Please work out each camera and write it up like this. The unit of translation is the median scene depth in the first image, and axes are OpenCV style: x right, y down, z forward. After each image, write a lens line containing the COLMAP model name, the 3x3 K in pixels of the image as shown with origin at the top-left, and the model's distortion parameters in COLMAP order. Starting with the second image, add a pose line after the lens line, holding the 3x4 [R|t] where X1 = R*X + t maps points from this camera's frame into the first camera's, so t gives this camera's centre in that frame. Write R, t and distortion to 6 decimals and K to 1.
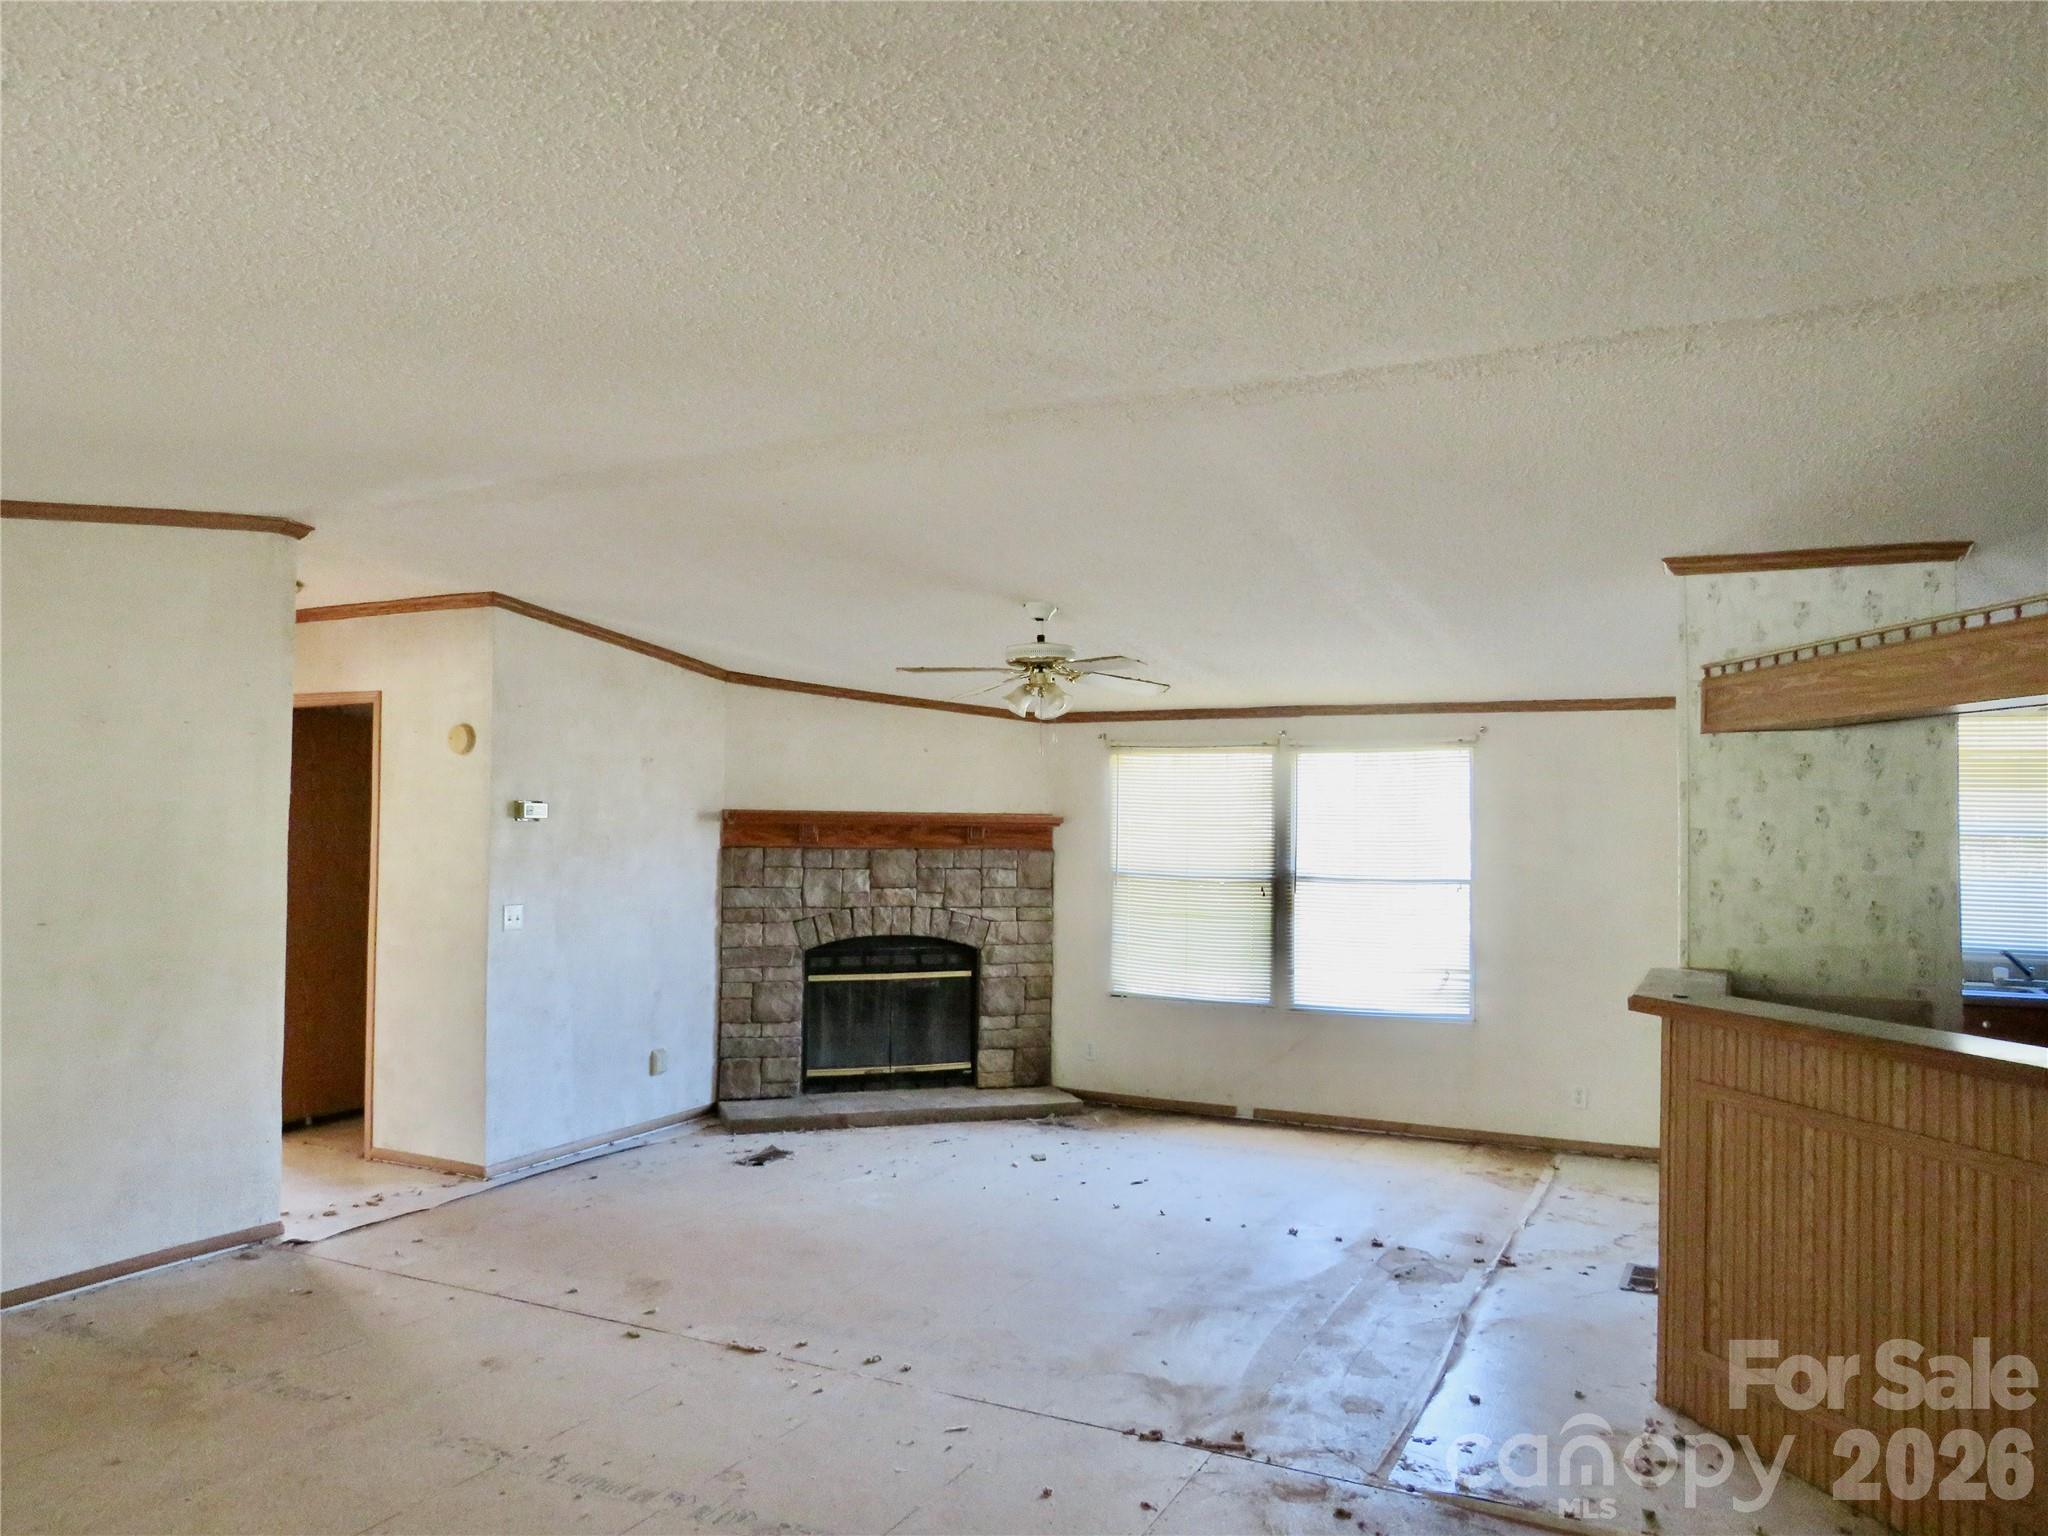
lens RADIAL K [[1466.9, 0, 998.7], [0, 1466.9, 764.9], [0, 0, 1]] dist [-0.010917, 0.003850]
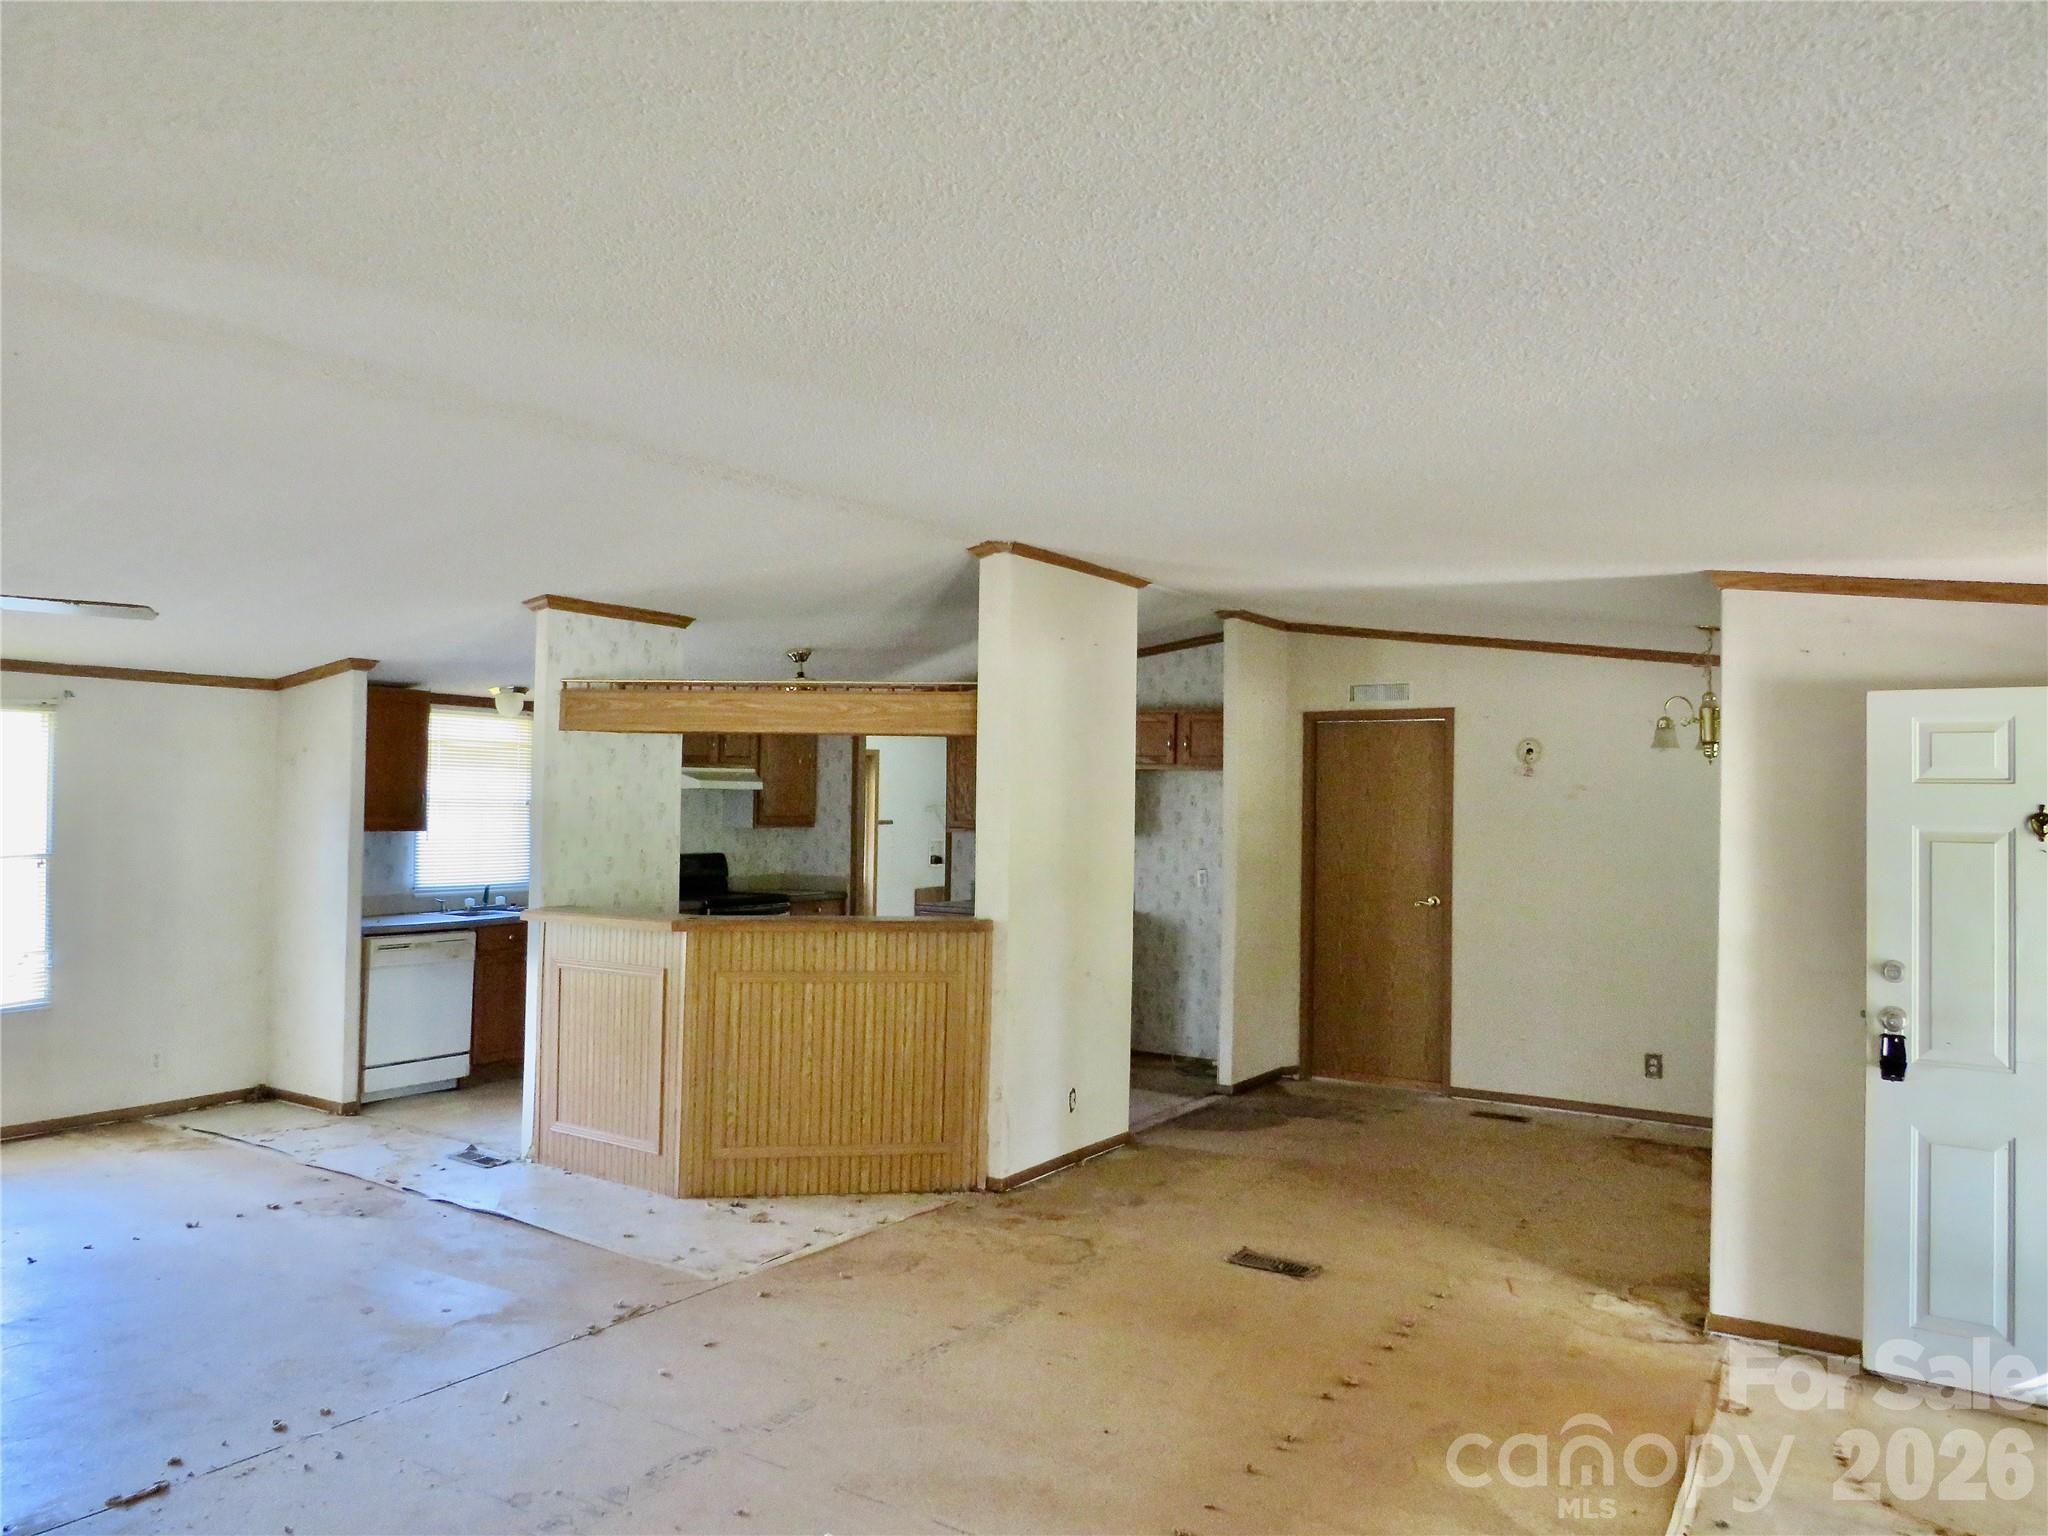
lens RADIAL K [[1466.9, 0, 998.7], [0, 1466.9, 764.9], [0, 0, 1]] dist [-0.010917, 0.003850]
pose [[0.129315, 0.016305, 0.991469, -0.706683], [-0.046125, 0.998881, -0.010411, 0.005085], [-0.990530, -0.044385, 0.129923, 0.384343]]
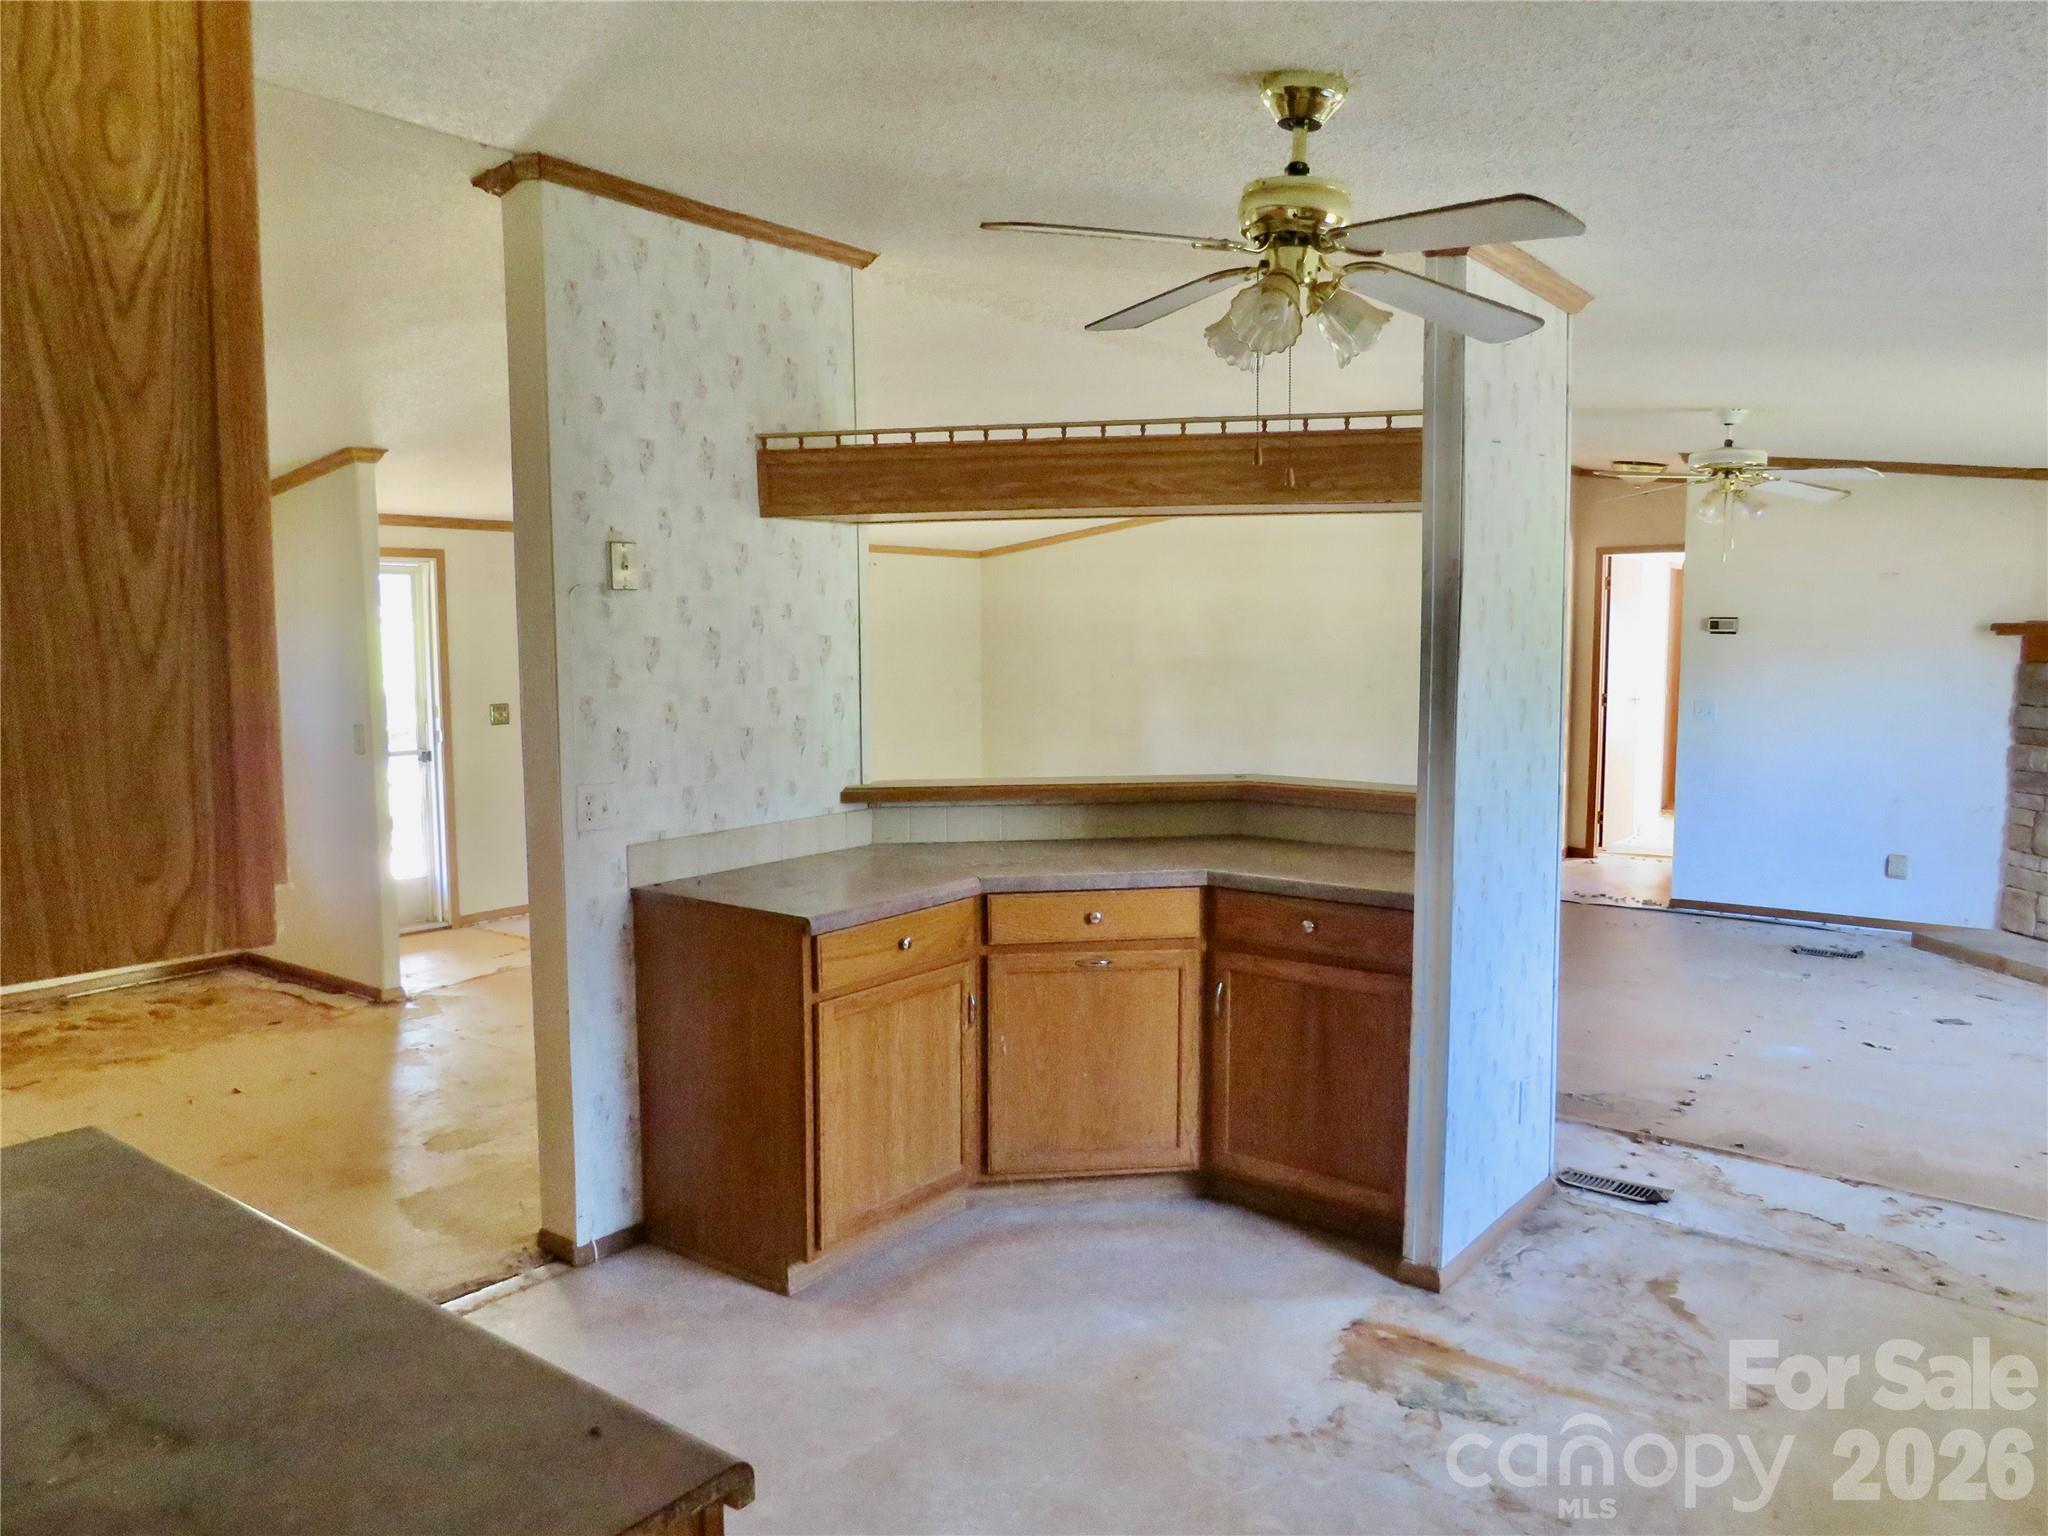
lens RADIAL K [[1466.9, 0, 998.7], [0, 1466.9, 764.9], [0, 0, 1]] dist [-0.010917, 0.003850]
pose [[-0.182589, 0.082742, -0.979701, 1.205469], [0.035084, 0.996366, 0.077611, 0.038388], [0.982563, -0.020201, -0.184829, 0.767801]]
